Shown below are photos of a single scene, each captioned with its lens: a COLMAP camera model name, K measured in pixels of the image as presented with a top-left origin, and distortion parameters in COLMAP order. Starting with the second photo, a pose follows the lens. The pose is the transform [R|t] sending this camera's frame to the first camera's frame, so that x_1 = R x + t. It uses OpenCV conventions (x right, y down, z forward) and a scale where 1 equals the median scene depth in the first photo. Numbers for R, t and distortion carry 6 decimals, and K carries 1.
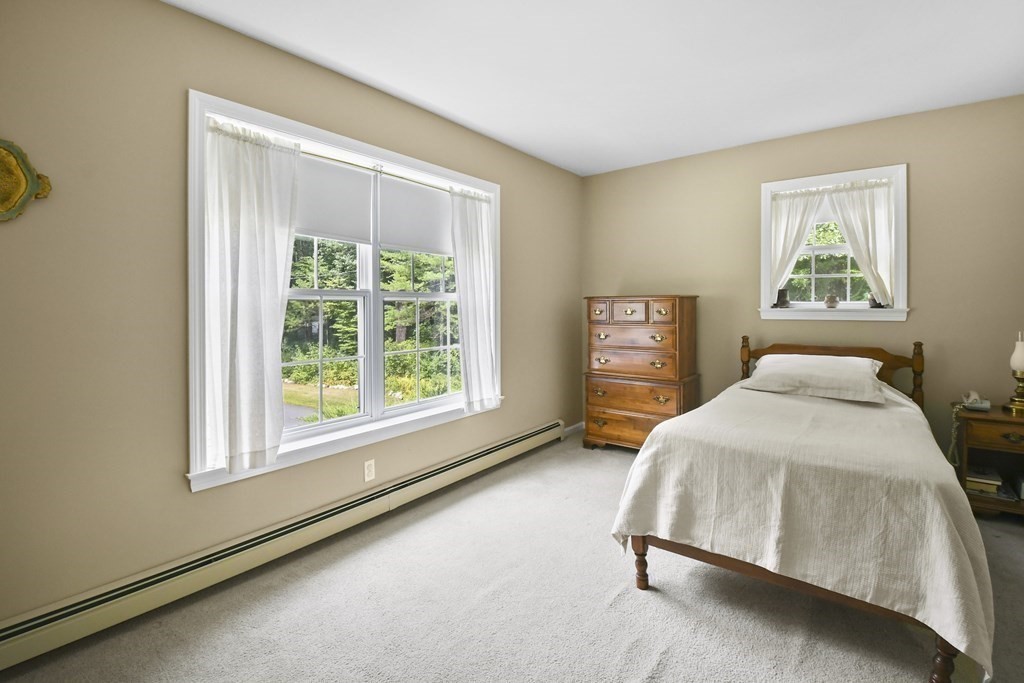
lens RADIAL K [[482.3, 0, 507.5], [0, 482.3, 301.4], [0, 0, 1]] dist [-0.000418, -0.012086]
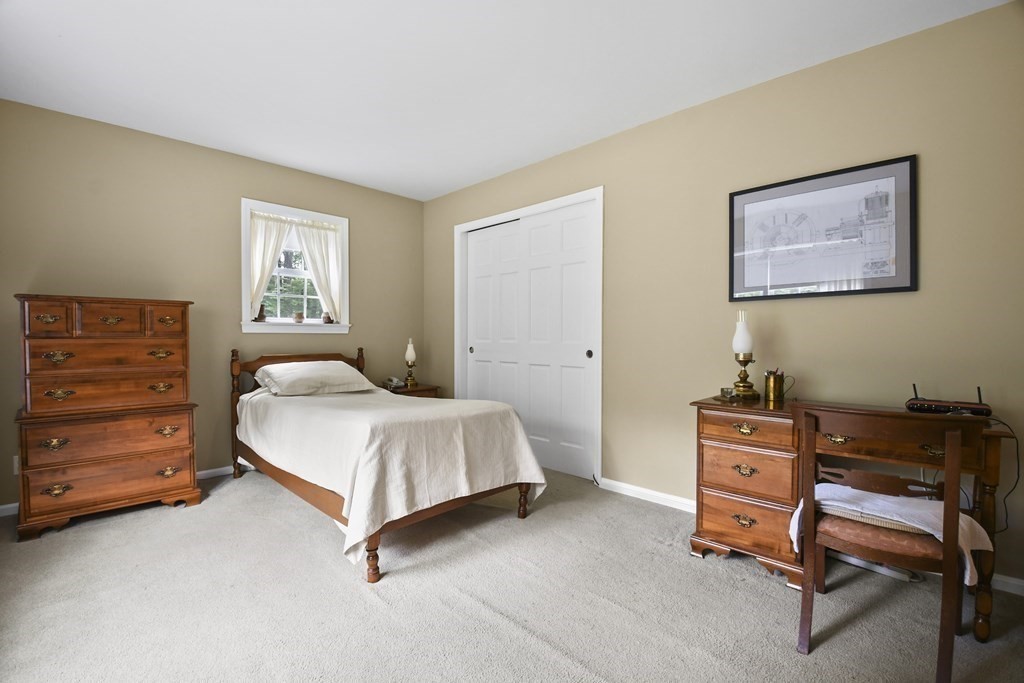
lens RADIAL K [[447.1, 0, 512.0], [0, 447.1, 341.5], [0, 0, 1]] dist [0.031446, -0.019468]
pose [[0.115746, -0.008164, 0.993245, -0.383398], [-0.006030, 0.999942, 0.008922, 0.048372], [-0.993261, -0.007022, 0.115690, 0.368953]]
